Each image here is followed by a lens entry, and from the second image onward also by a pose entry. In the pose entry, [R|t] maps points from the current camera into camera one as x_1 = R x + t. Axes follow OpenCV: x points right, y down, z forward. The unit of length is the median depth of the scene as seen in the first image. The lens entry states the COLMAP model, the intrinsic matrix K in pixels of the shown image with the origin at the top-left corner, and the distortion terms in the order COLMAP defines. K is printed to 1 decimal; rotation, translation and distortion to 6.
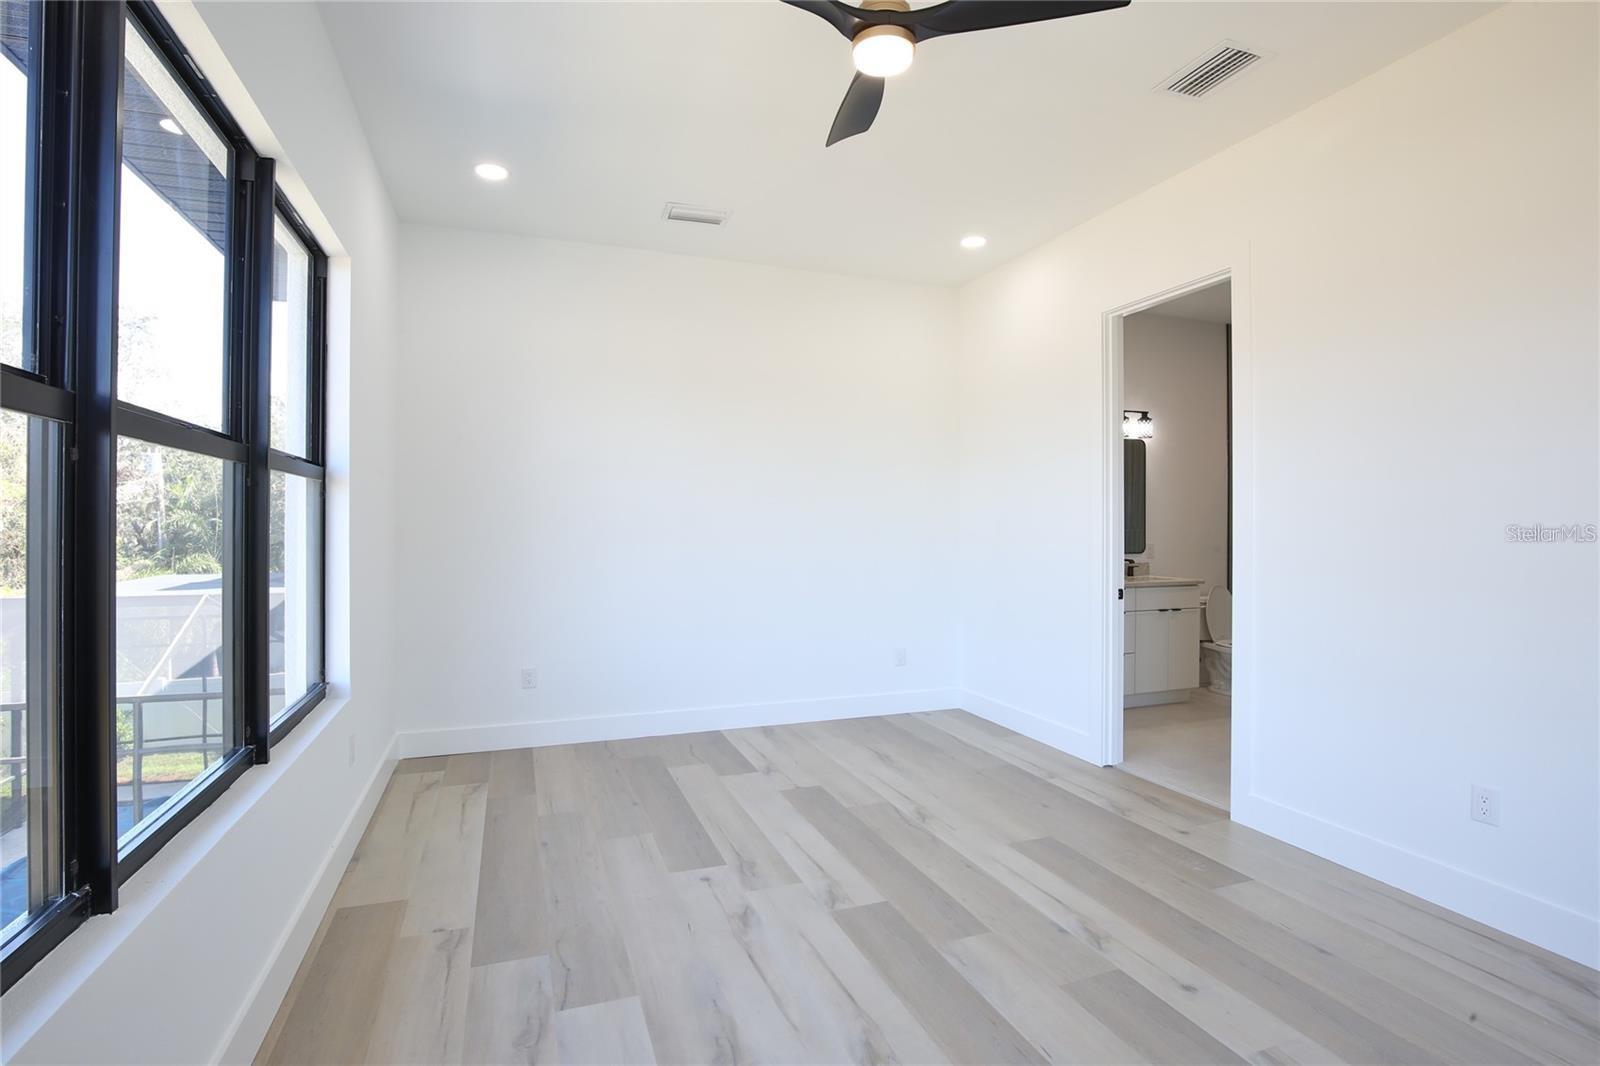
lens RADIAL K [[787.3, 0, 806.9], [0, 787.3, 524.1], [0, 0, 1]] dist [-0.023912, 0.000950]
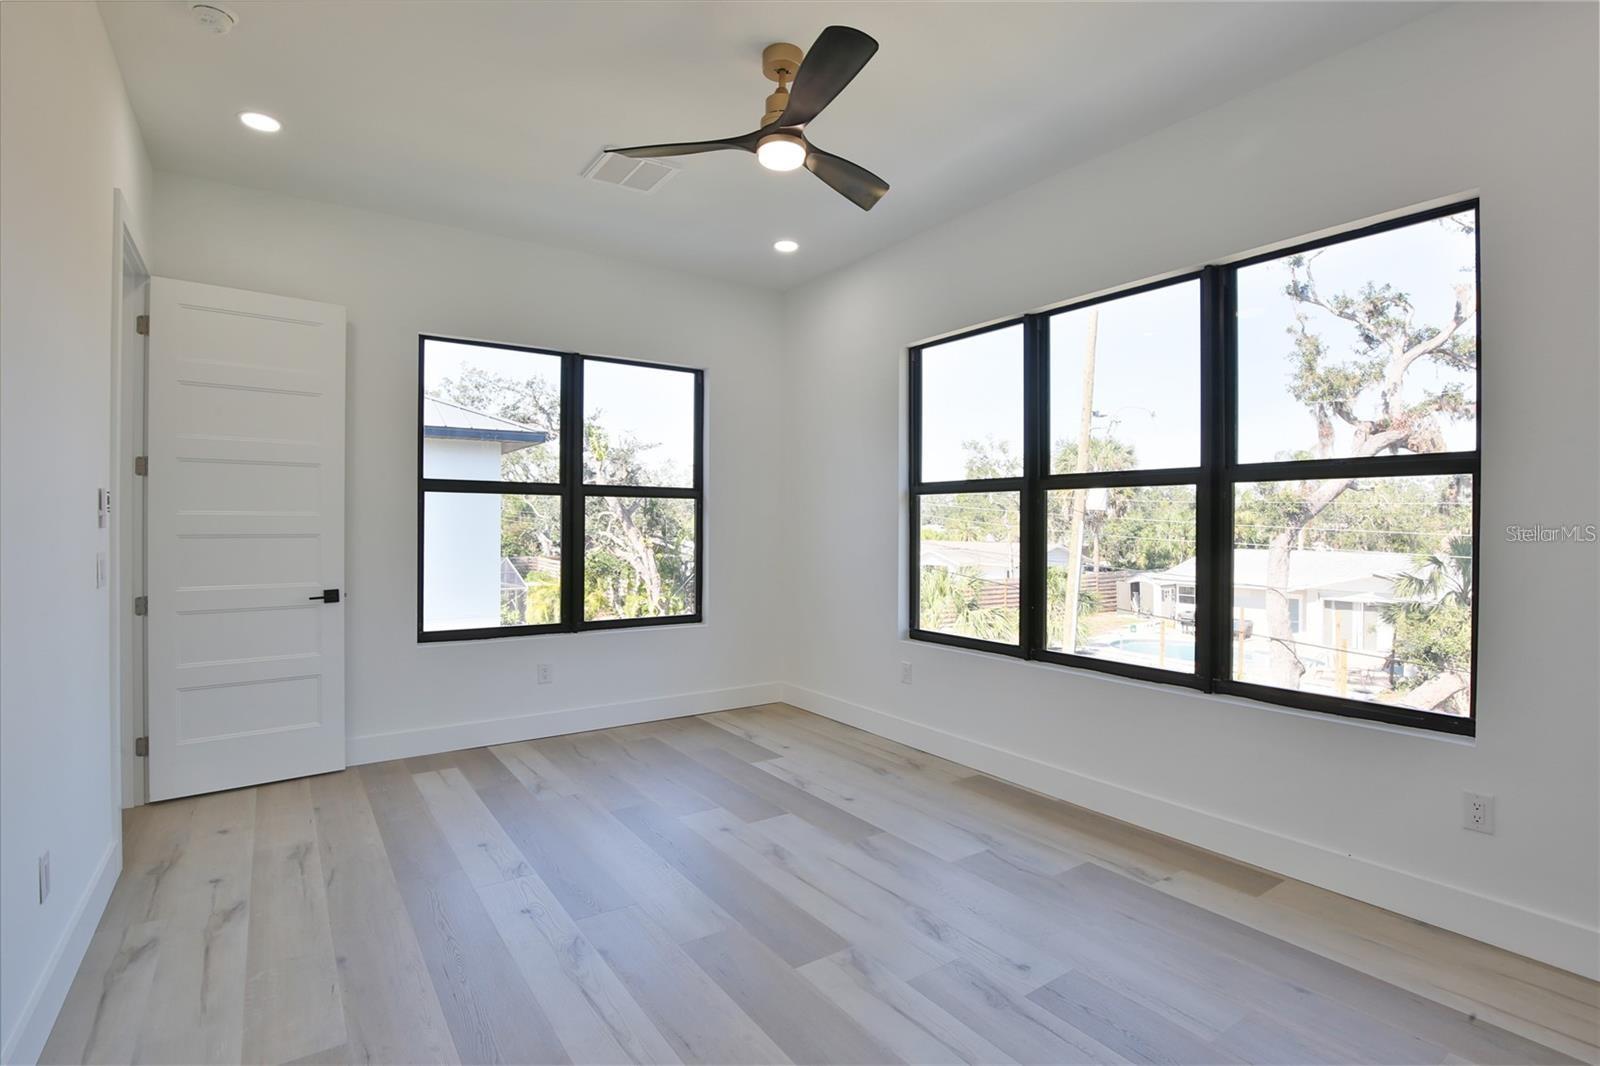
lens RADIAL K [[787.3, 0, 806.9], [0, 787.3, 524.1], [0, 0, 1]] dist [-0.023912, 0.000950]
pose [[-0.969992, -0.003077, -0.243117, 0.232225], [-0.003039, 0.999995, -0.000530, 0.001842], [0.243117, 0.000225, -0.969997, 1.429352]]
